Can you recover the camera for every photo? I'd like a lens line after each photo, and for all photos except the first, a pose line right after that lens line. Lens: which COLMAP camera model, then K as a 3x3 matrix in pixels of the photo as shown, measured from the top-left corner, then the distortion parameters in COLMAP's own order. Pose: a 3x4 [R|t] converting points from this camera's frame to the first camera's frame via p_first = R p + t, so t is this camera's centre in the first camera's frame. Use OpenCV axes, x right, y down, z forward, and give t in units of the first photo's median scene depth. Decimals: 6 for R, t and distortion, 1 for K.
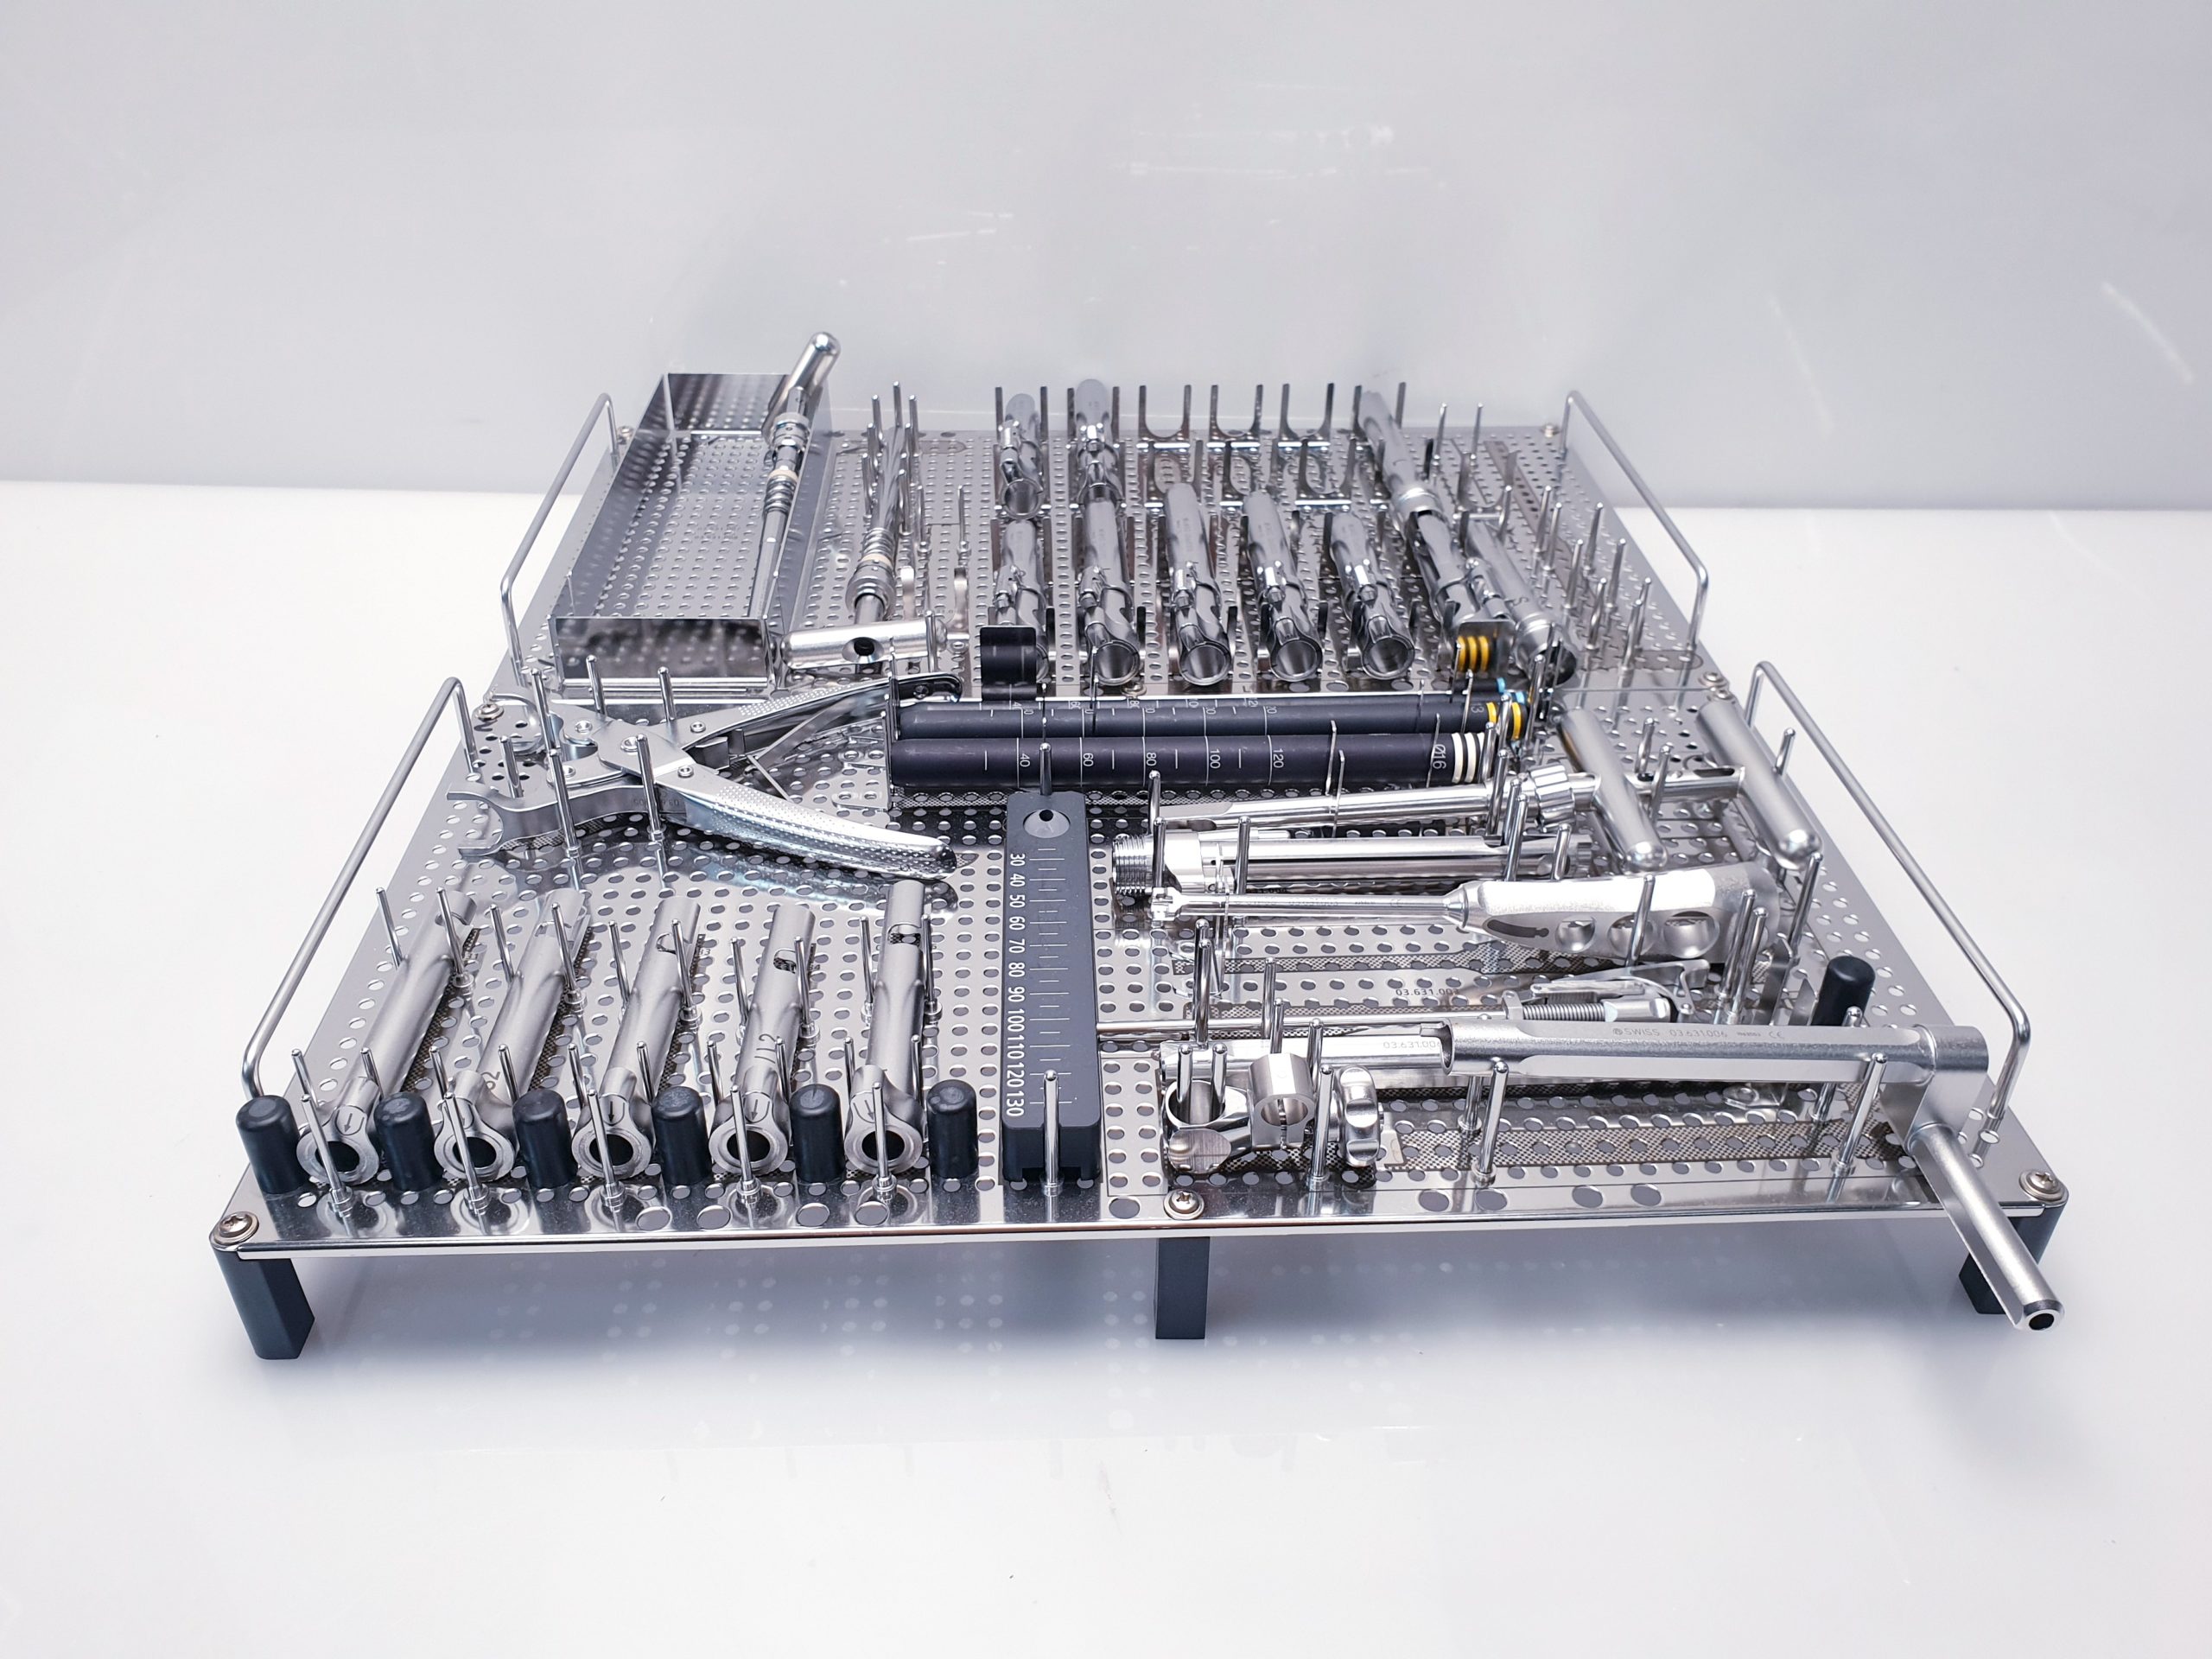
lens RADIAL K [[1716.2, 0, 1098.4], [0, 1716.2, 920.1], [0, 0, 1]] dist [0.133896, -0.501427]
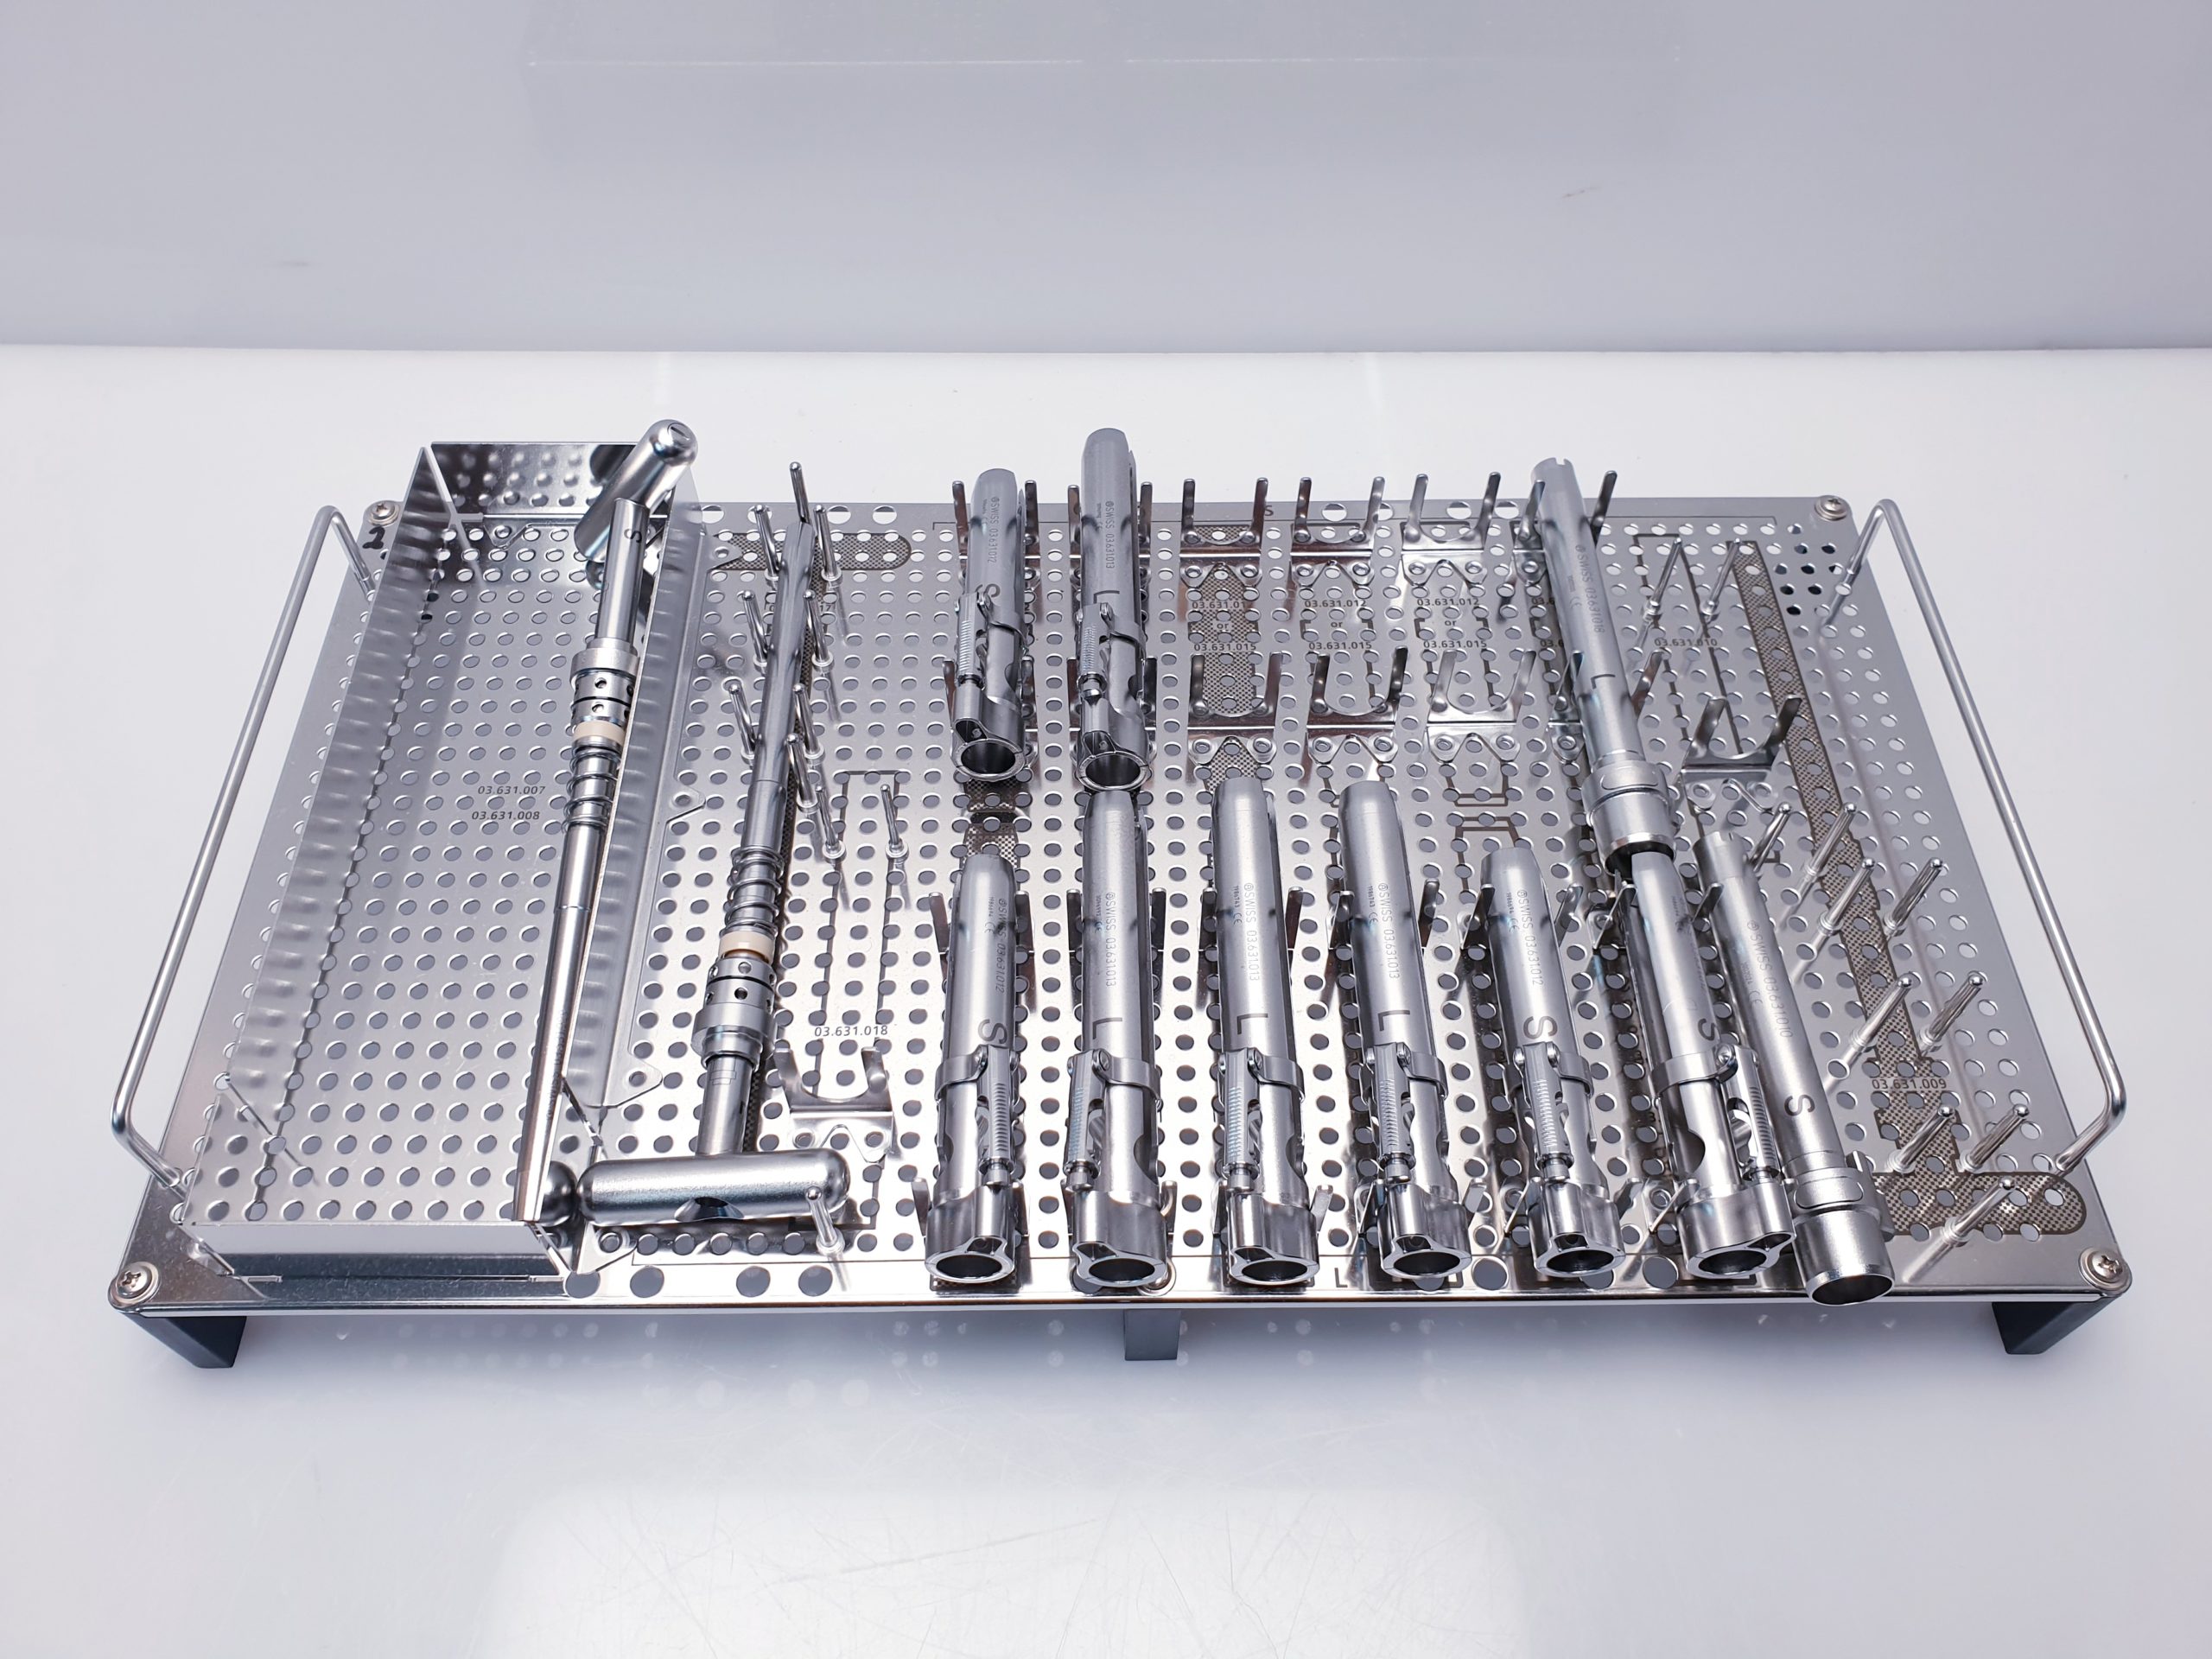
lens RADIAL K [[1614.5, 0, 1127.3], [0, 1614.5, 832.6], [0, 0, 1]] dist [-0.007961, -0.002526]
pose [[0.999763, 0.011883, -0.018250, 0.016232], [-0.005115, 0.942709, 0.333576, -0.404980], [0.021168, -0.333404, 0.942546, 0.438354]]
